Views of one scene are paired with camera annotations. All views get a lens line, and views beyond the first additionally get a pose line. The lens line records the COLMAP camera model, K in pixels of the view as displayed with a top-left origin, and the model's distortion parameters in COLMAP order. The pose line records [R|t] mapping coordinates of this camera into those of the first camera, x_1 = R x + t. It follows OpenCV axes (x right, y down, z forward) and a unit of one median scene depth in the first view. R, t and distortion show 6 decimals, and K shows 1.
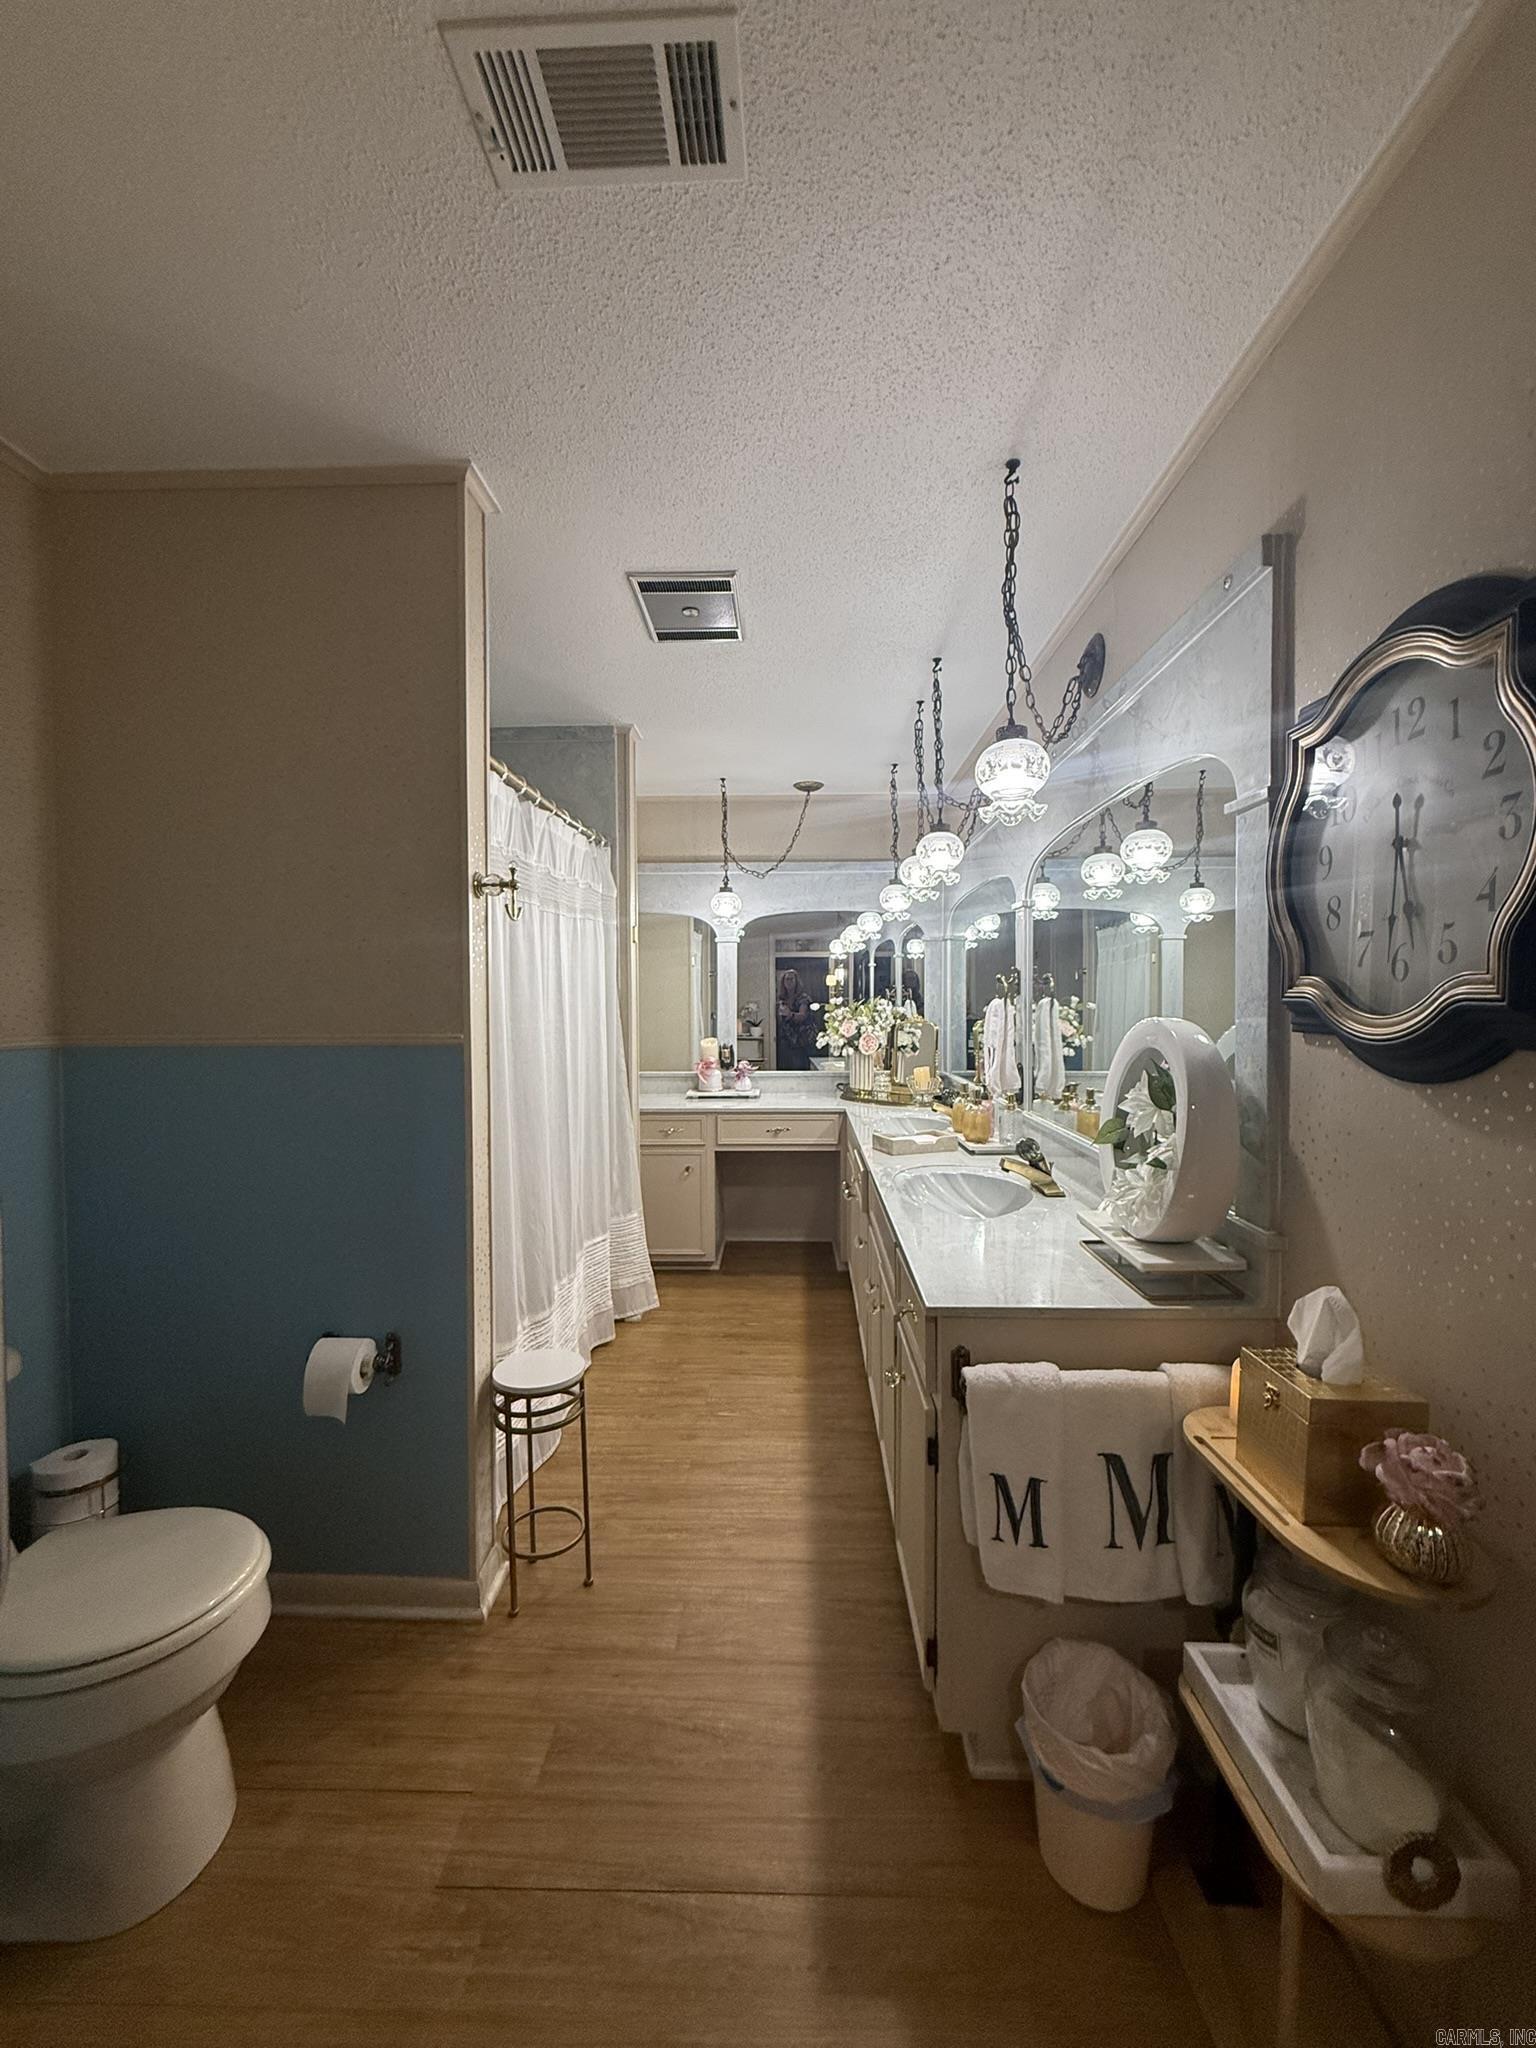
lens RADIAL K [[817.0, 0, 764.4], [0, 817.0, 1020.4], [0, 0, 1]] dist [-0.001312, 0.000692]
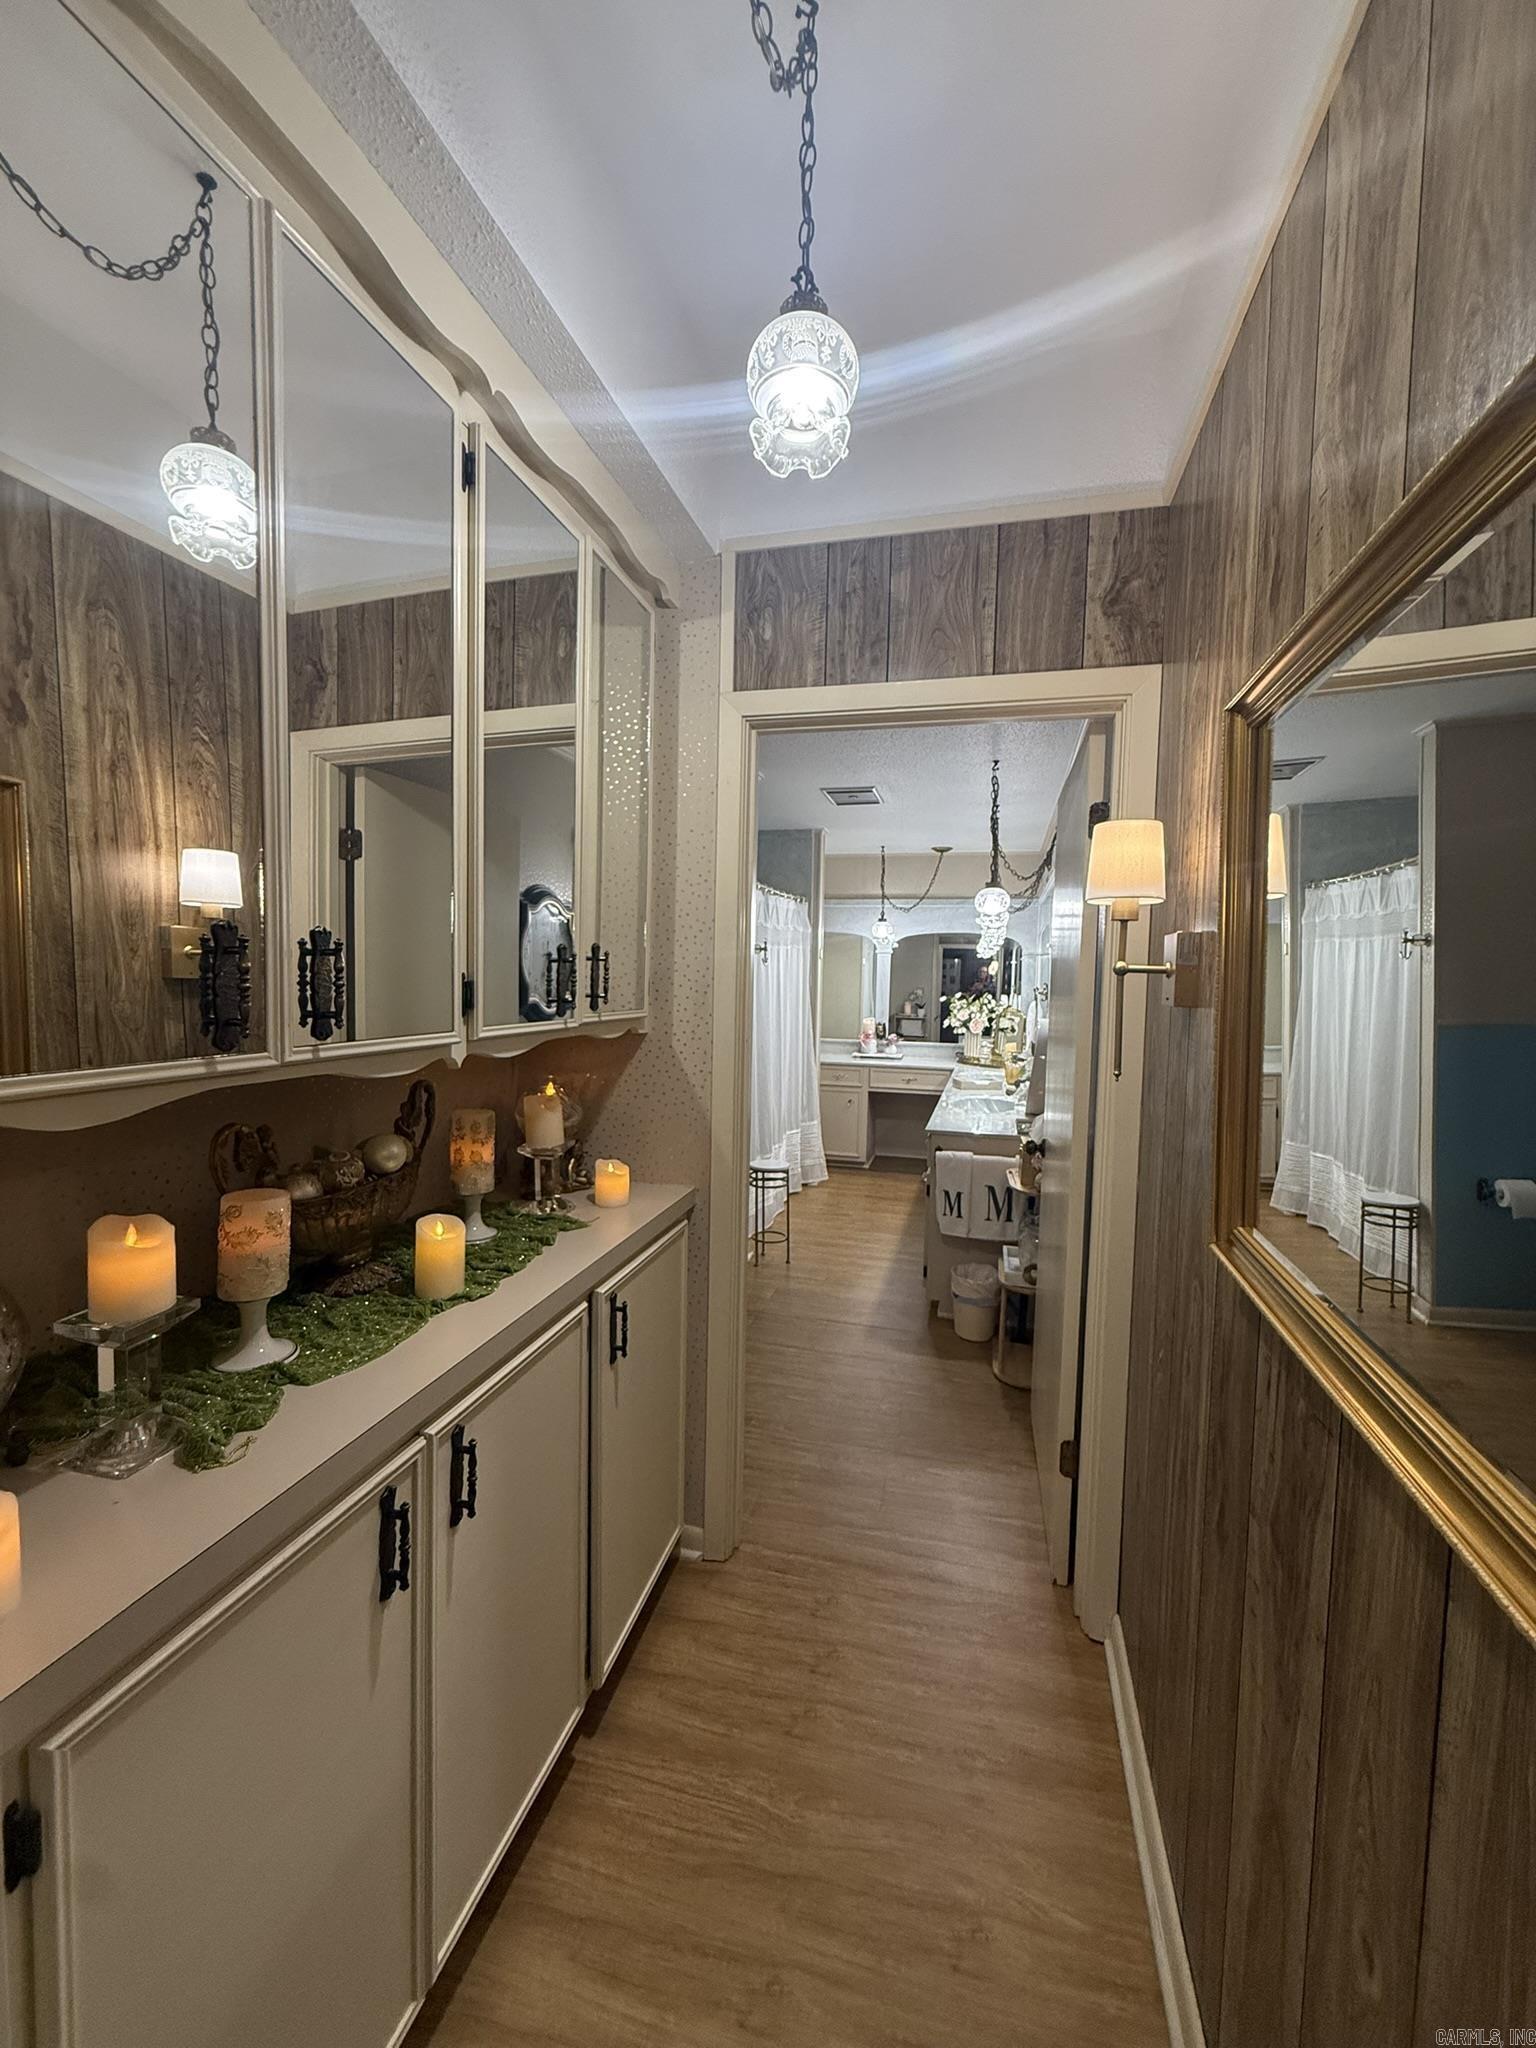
lens RADIAL K [[817.0, 0, 764.4], [0, 817.0, 1021.1], [0, 0, 1]] dist [-0.001312, 0.000692]
pose [[0.972824, 0.036498, -0.228652, 0.092517], [-0.029372, 0.998973, 0.034493, -0.019294], [0.229676, -0.026839, 0.972897, -0.520165]]
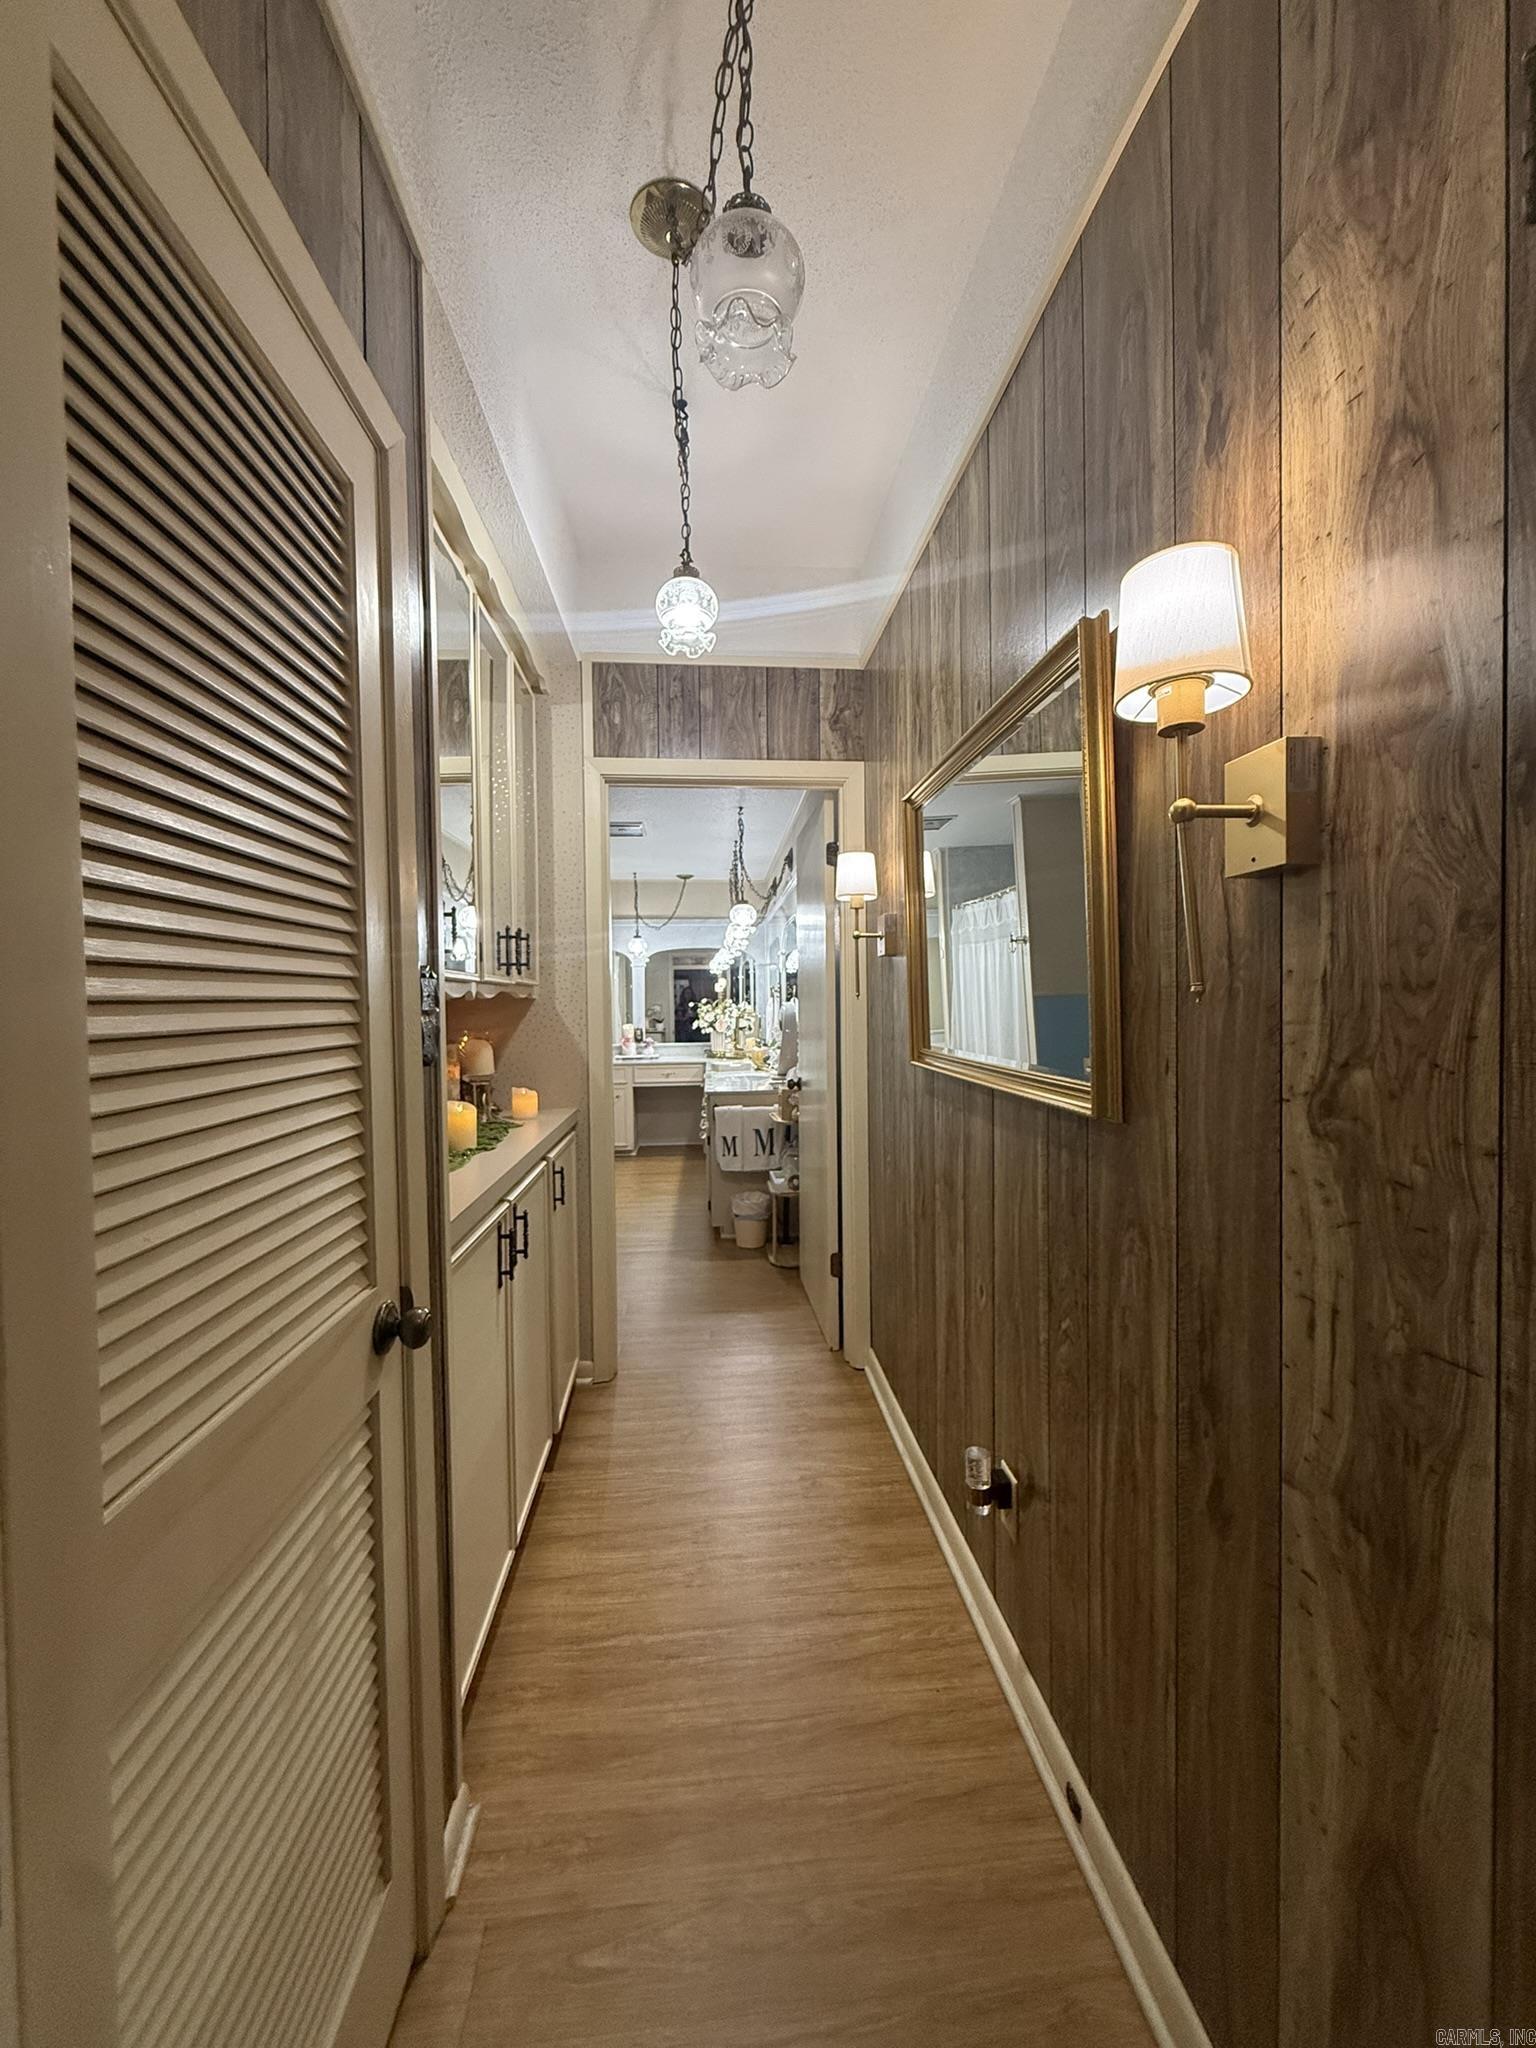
lens RADIAL K [[817.0, 0, 762.6], [0, 817.0, 1018.3], [0, 0, 1]] dist [-0.001312, 0.000692]
pose [[0.993937, -0.011054, 0.109392, 0.024940], [0.012090, 0.999888, -0.008814, 0.030095], [-0.109282, 0.010083, 0.993960, -0.739089]]
